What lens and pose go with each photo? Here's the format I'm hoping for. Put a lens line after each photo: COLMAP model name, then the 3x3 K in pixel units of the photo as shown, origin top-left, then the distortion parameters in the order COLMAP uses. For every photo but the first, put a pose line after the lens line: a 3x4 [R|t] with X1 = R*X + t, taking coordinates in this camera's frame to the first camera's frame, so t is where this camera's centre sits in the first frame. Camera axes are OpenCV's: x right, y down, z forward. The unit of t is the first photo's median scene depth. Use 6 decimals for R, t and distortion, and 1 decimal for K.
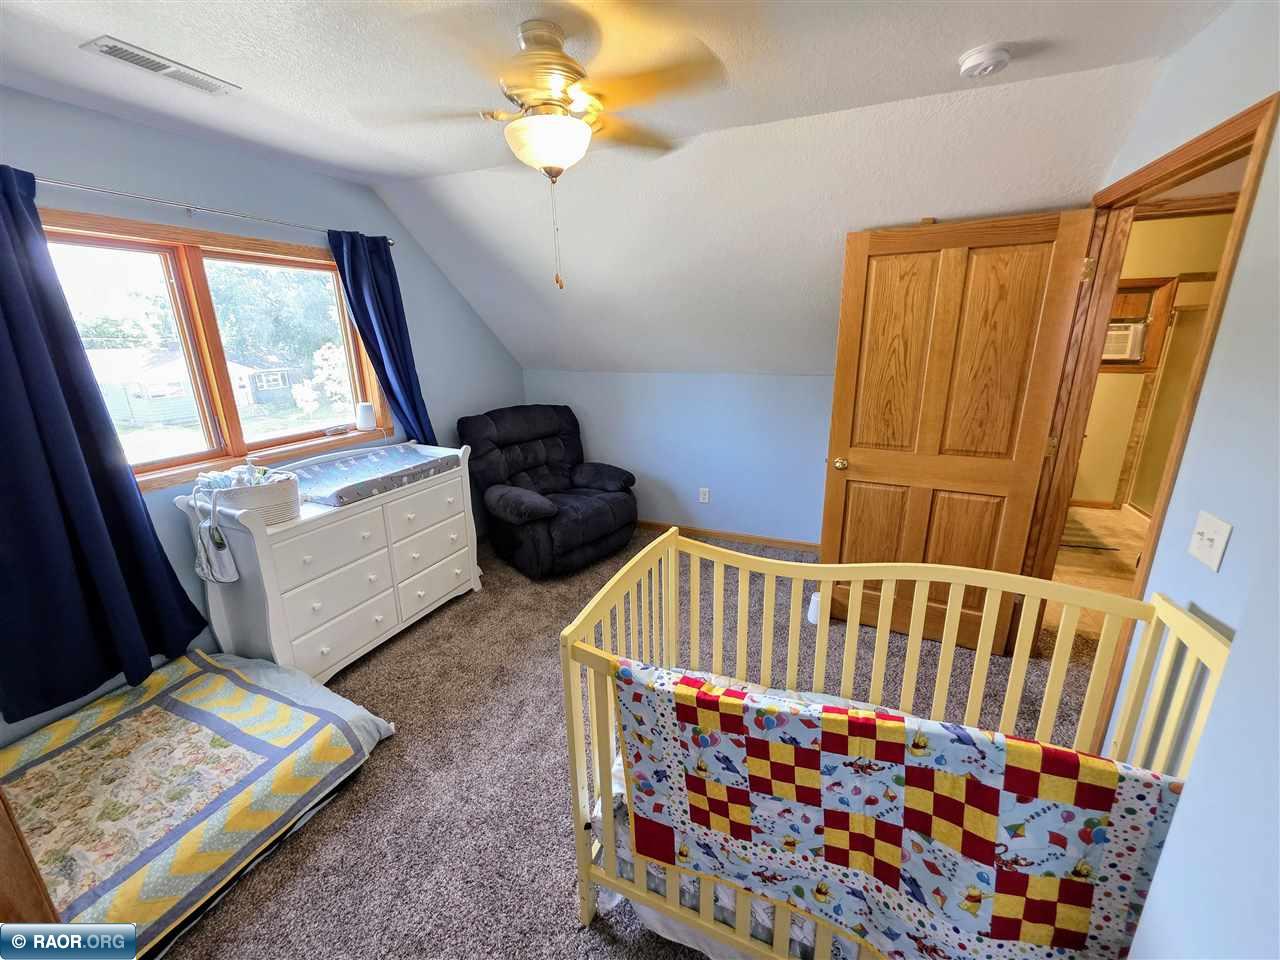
lens RADIAL K [[510.6, 0, 639.3], [0, 510.6, 475.5], [0, 0, 1]] dist [0.000927, -0.000169]
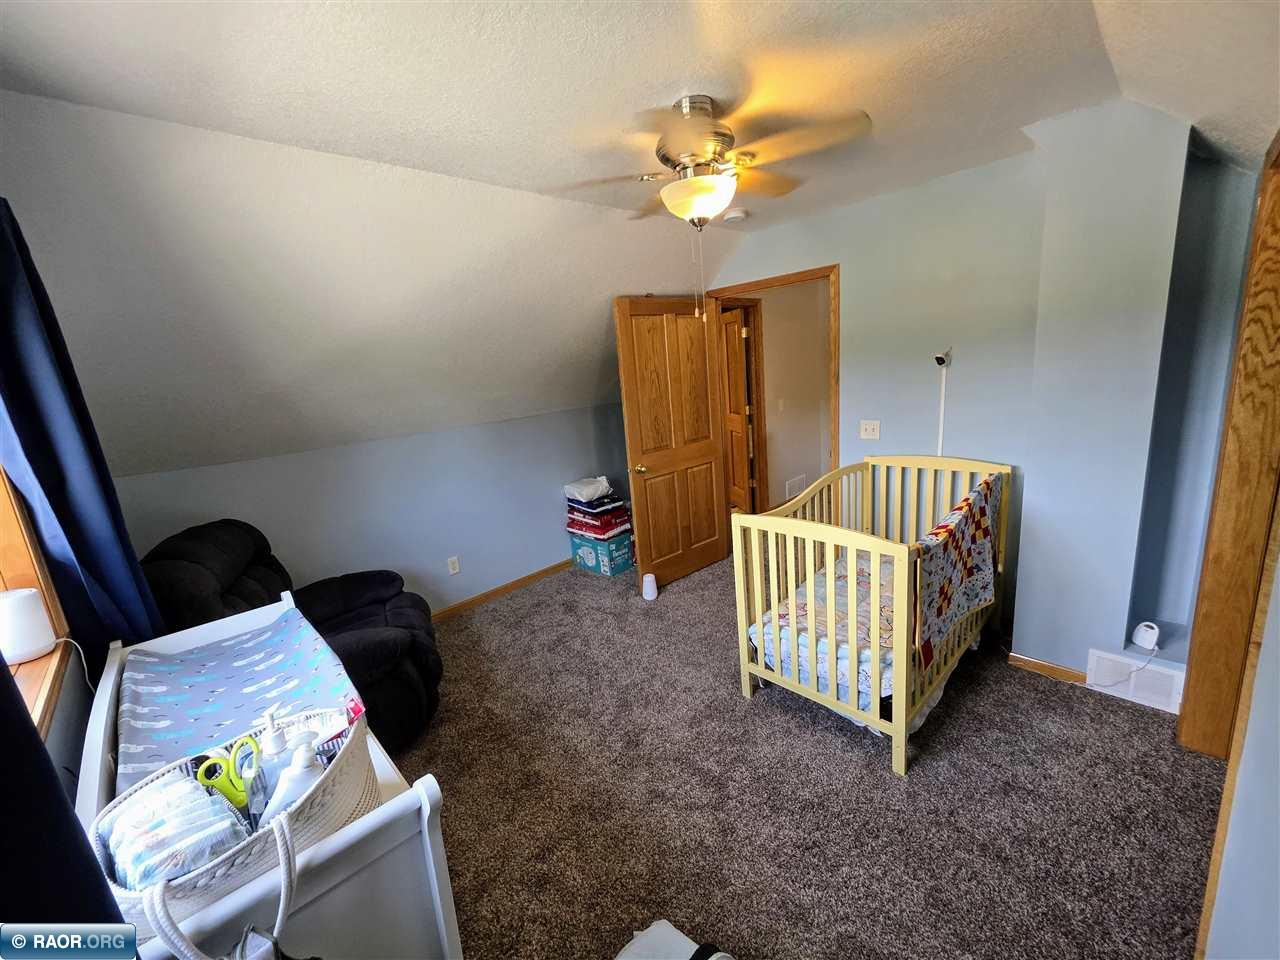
lens RADIAL K [[510.6, 0, 639.3], [0, 510.6, 475.5], [0, 0, 1]] dist [0.000927, -0.000169]
pose [[0.387154, -0.212871, 0.897105, -0.862434], [0.327767, 0.941203, 0.081884, -0.127127], [-0.861789, 0.262340, 0.434163, 0.490742]]
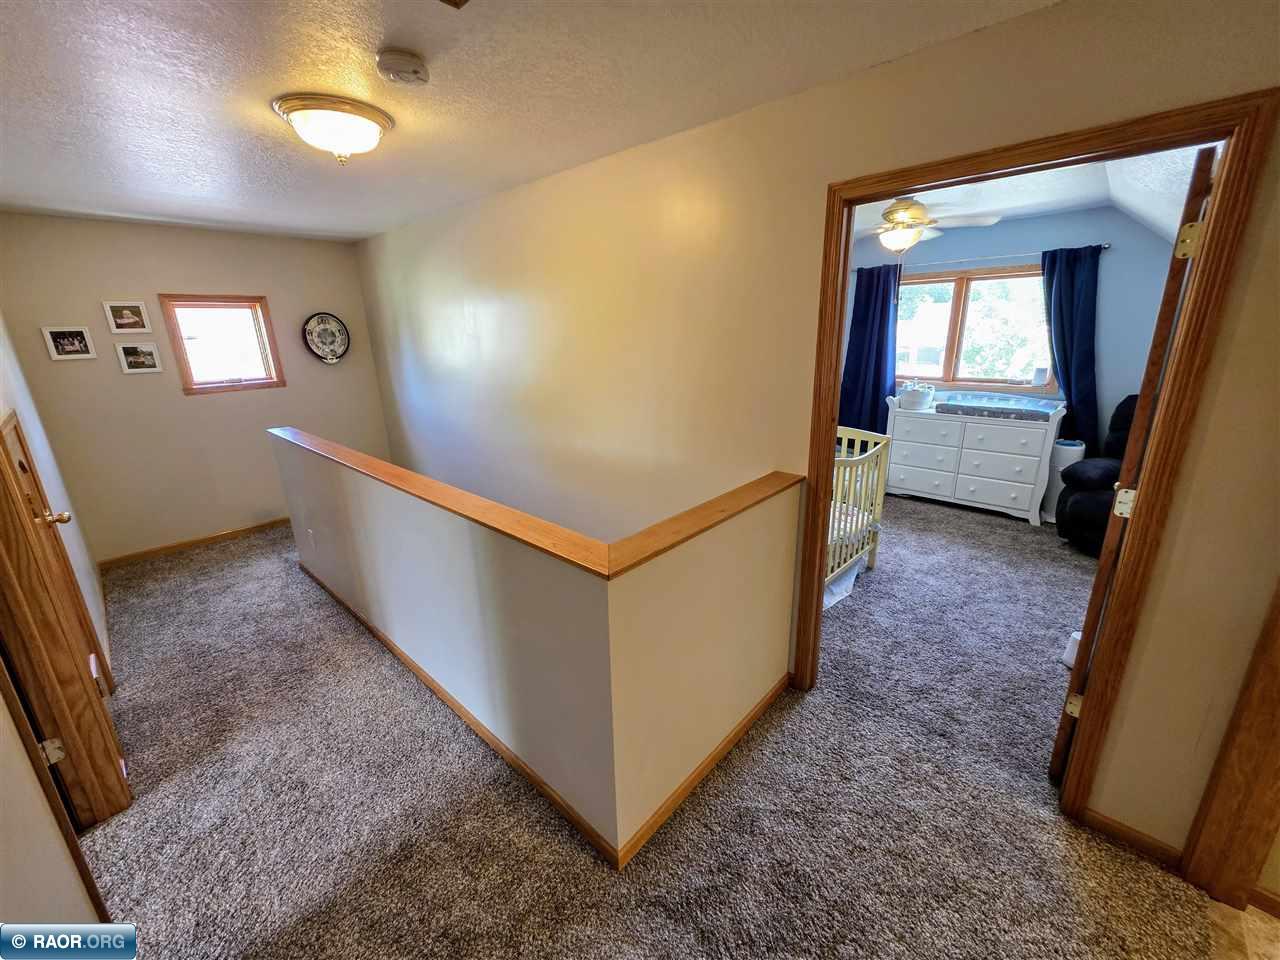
lens RADIAL K [[510.6, 0, 639.3], [0, 510.6, 475.5], [0, 0, 1]] dist [0.000927, -0.000169]
pose [[-0.331154, 0.285781, -0.899259, 1.533781], [-0.229945, 0.899858, 0.370649, -0.176531], [0.915129, 0.329522, -0.232278, 0.503001]]
